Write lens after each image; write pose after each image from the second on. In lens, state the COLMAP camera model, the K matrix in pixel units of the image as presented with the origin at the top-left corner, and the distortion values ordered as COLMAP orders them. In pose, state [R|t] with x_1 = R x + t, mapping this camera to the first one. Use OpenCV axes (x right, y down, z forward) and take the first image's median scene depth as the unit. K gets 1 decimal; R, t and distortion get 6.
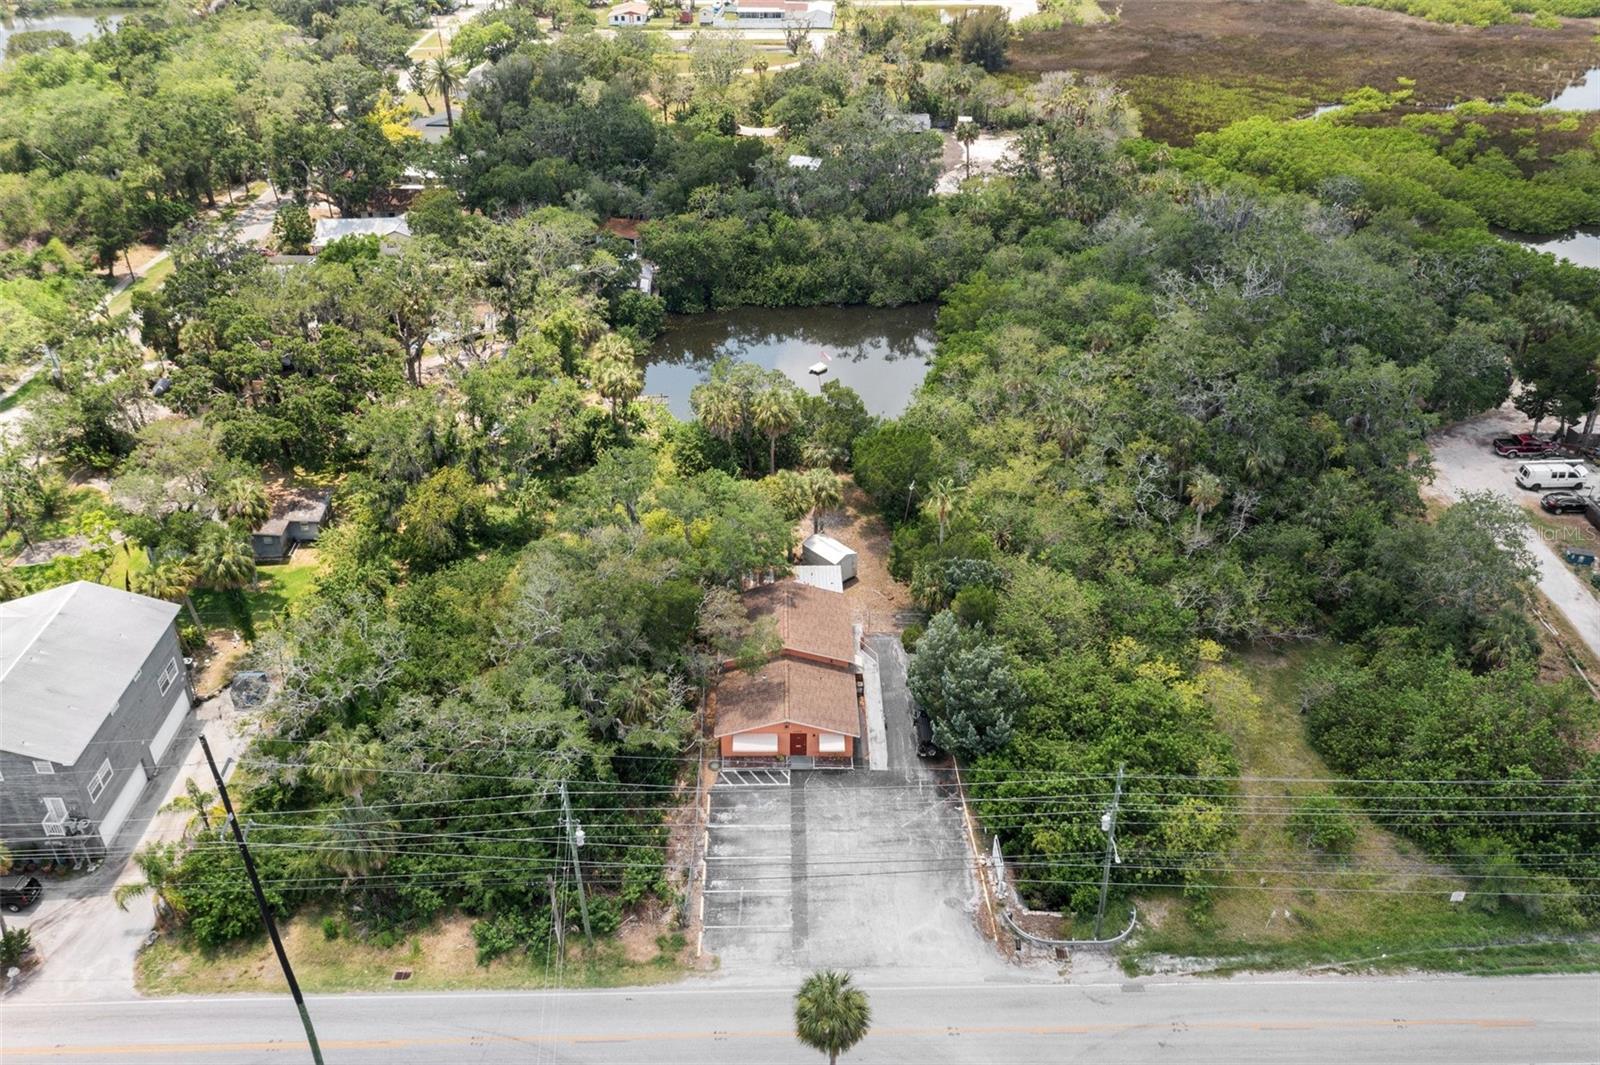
lens RADIAL K [[1299.4, 0, 798.7], [0, 1299.4, 529.0], [0, 0, 1]] dist [0.014020, -0.000802]
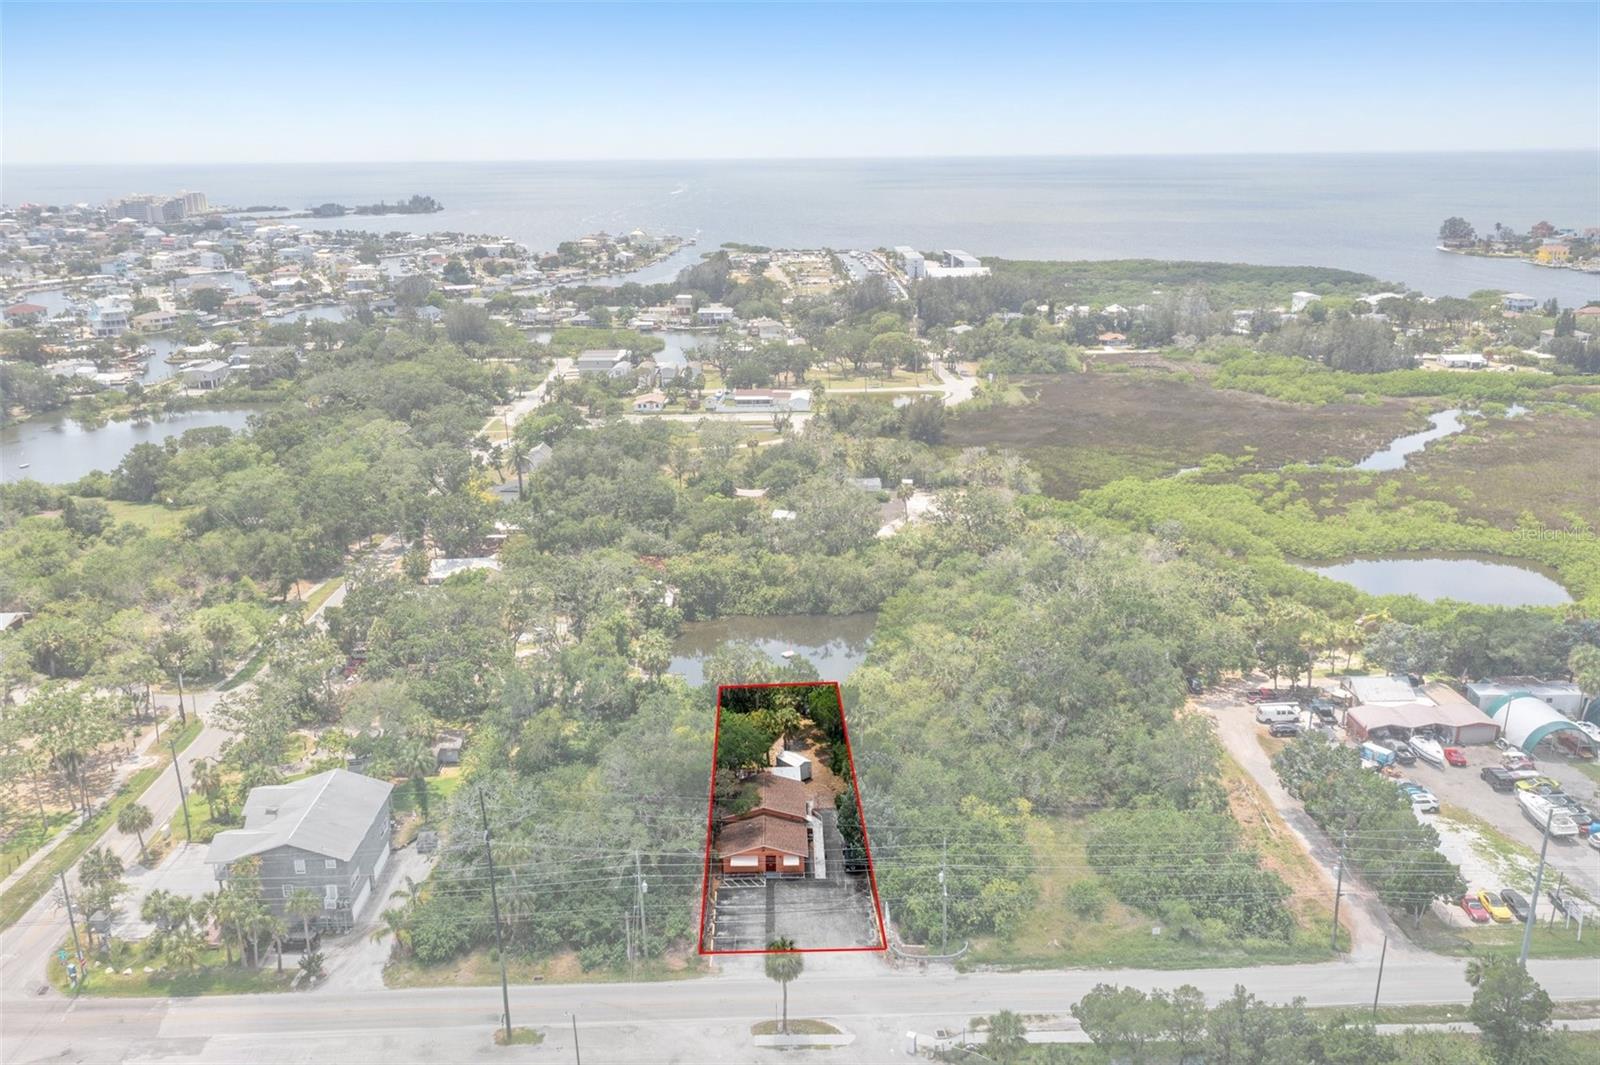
lens RADIAL K [[1299.4, 0, 798.5], [0, 1299.4, 533.0], [0, 0, 1]] dist [0.014020, -0.000802]
pose [[0.999918, -0.012570, 0.002391, 0.019075], [0.012765, 0.967092, -0.254105, 0.096120], [0.000882, 0.254115, 0.967174, -0.363212]]
